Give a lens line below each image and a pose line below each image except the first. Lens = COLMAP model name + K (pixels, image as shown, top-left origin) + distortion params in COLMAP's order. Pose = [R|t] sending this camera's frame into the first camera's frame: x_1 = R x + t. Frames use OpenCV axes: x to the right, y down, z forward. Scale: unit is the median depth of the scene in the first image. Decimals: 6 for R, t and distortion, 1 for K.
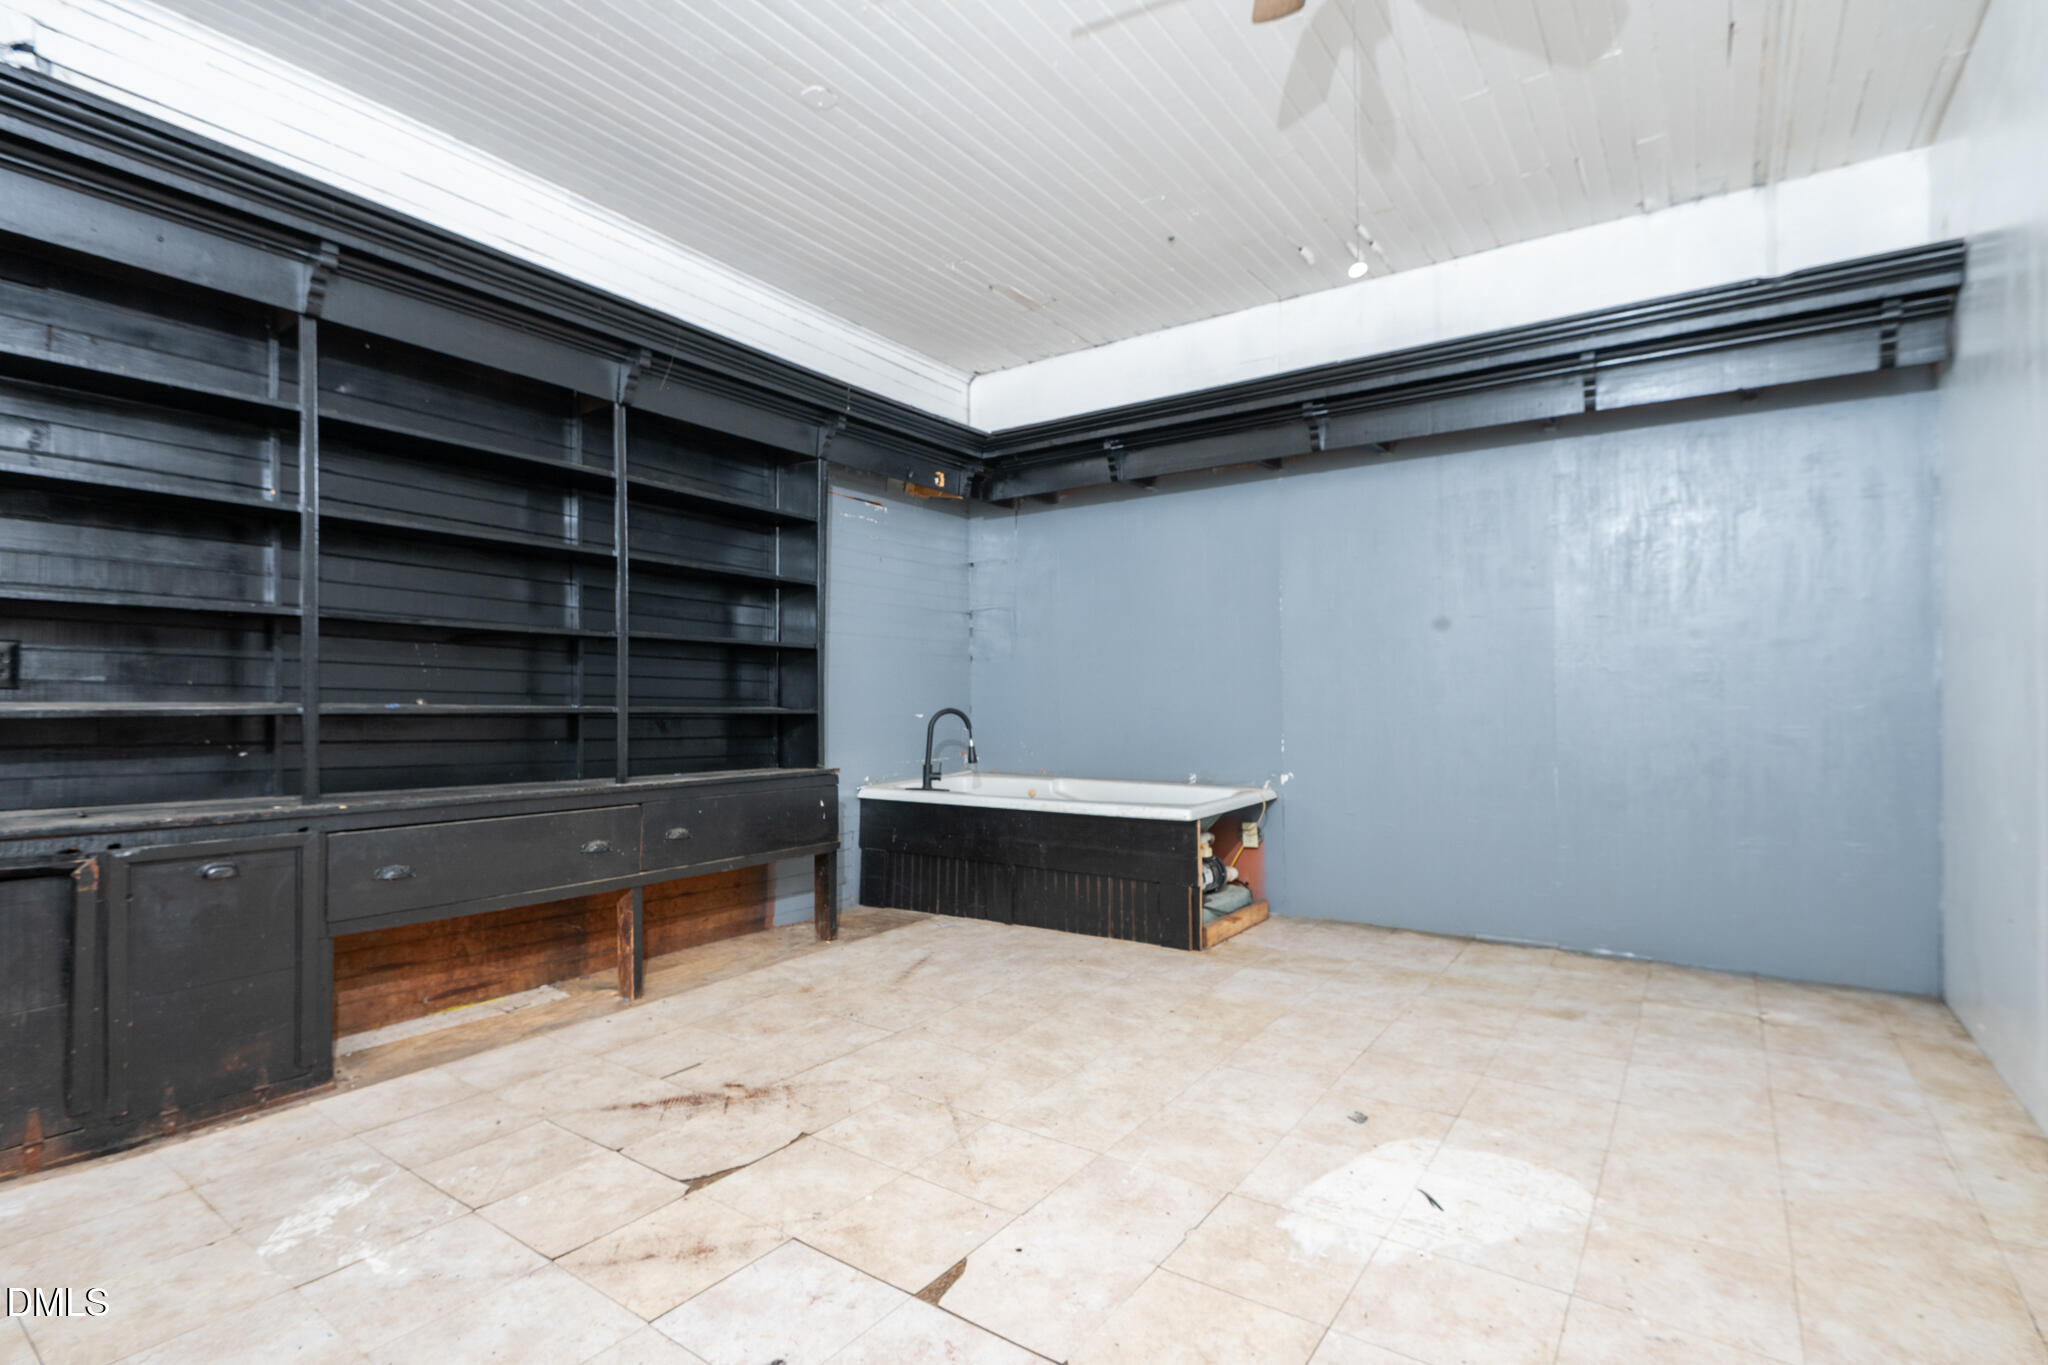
lens RADIAL K [[935.0, 0, 1076.1], [0, 935.0, 677.8], [0, 0, 1]] dist [0.005769, -0.008519]
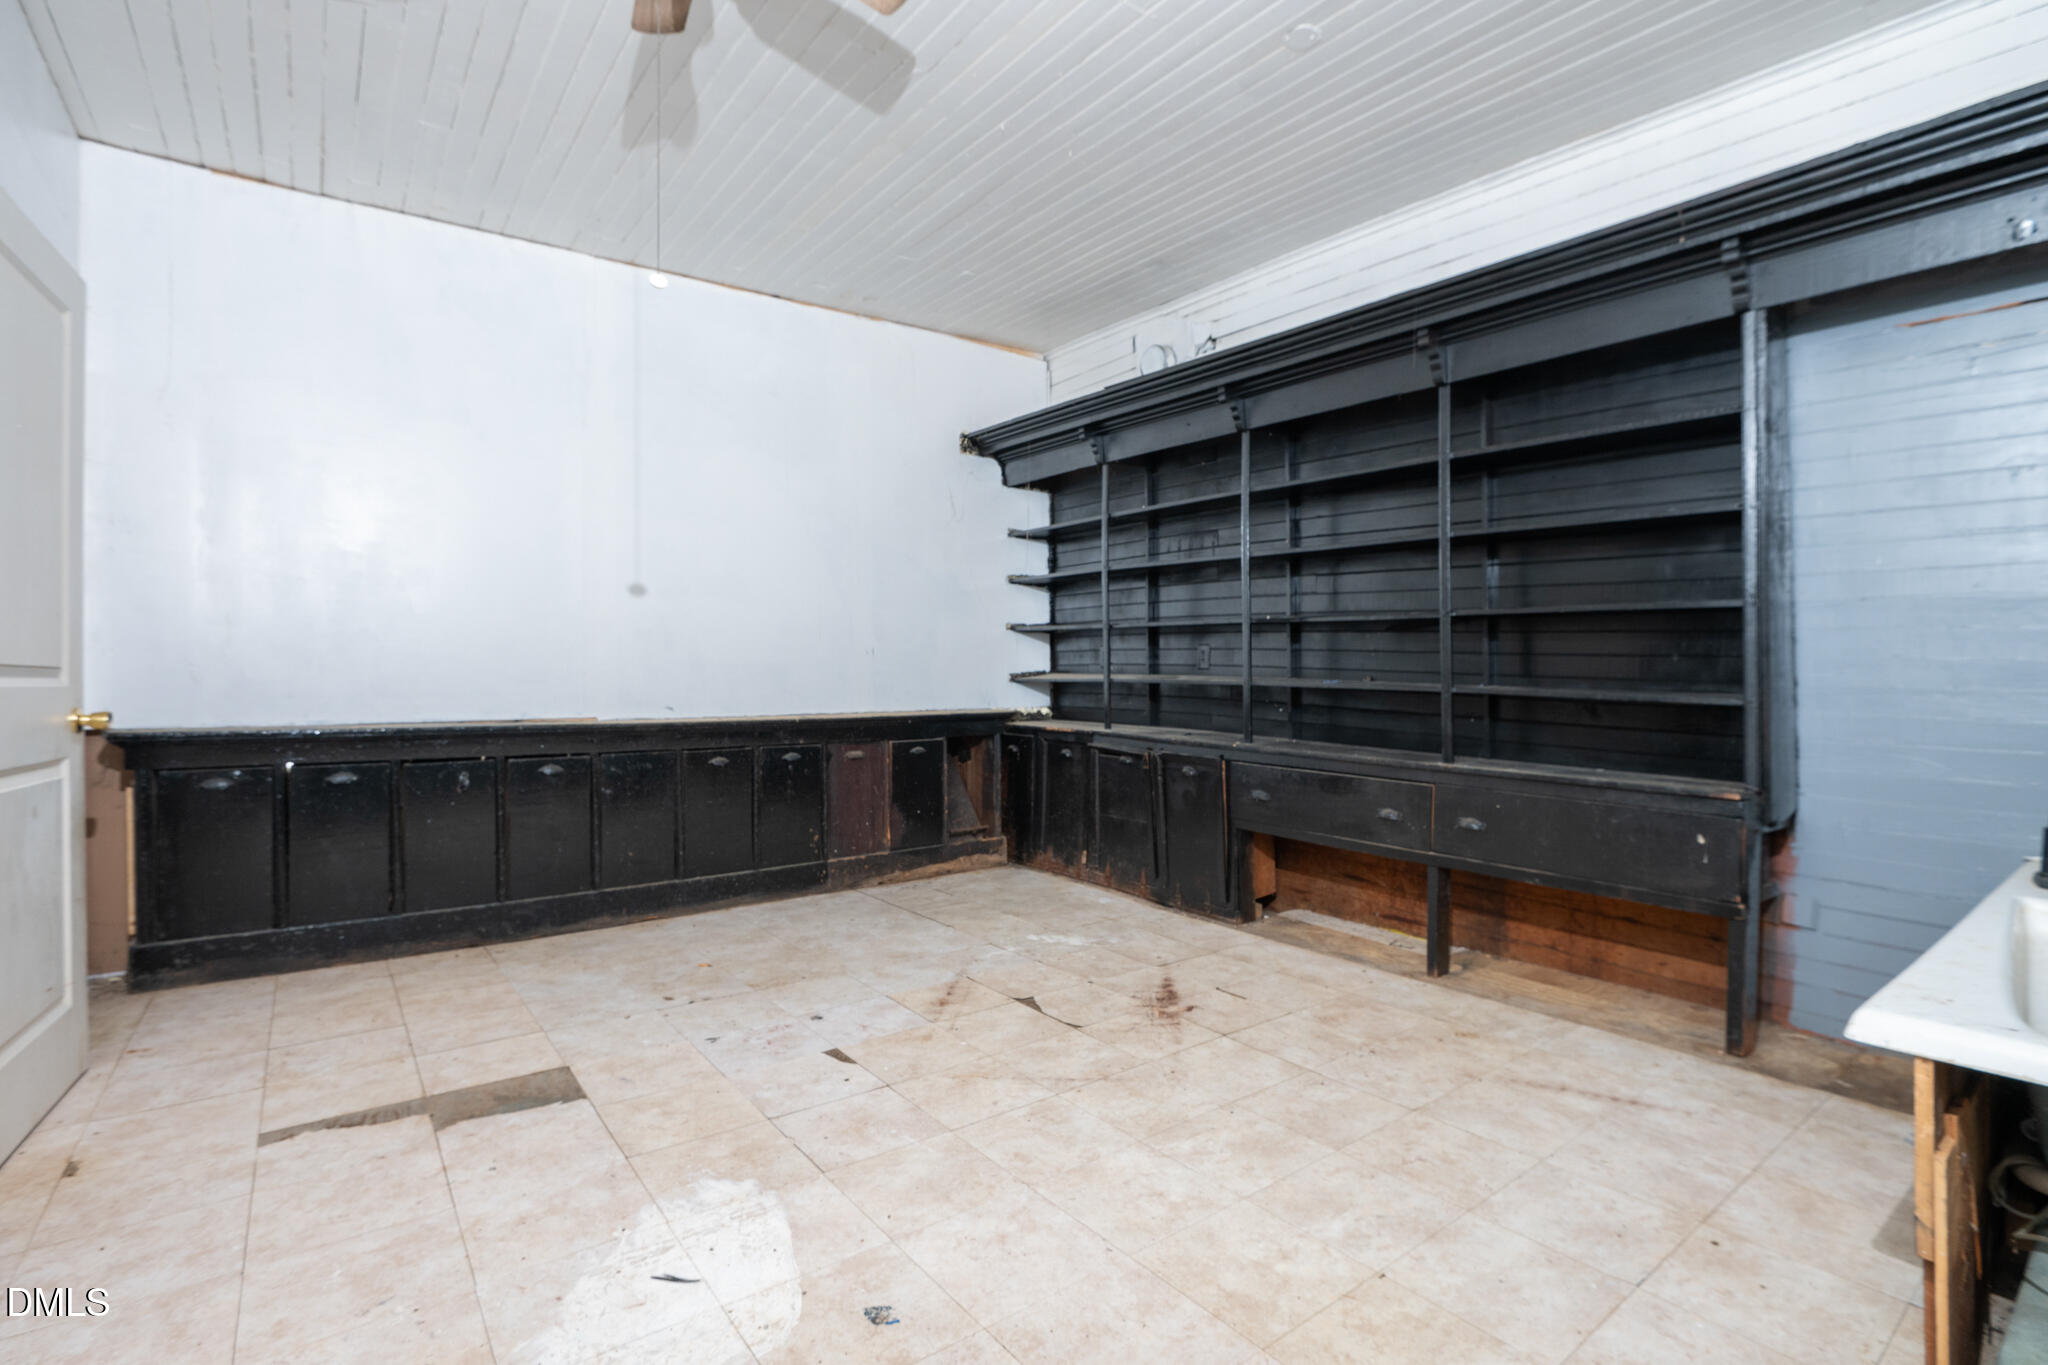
lens RADIAL K [[935.0, 0, 1029.9], [0, 935.0, 673.4], [0, 0, 1]] dist [0.005769, -0.008519]
pose [[-0.310722, 0.007064, -0.950474, 0.766810], [0.013988, 0.999898, 0.002858, 0.009421], [0.950398, -0.012407, -0.310790, 1.119163]]
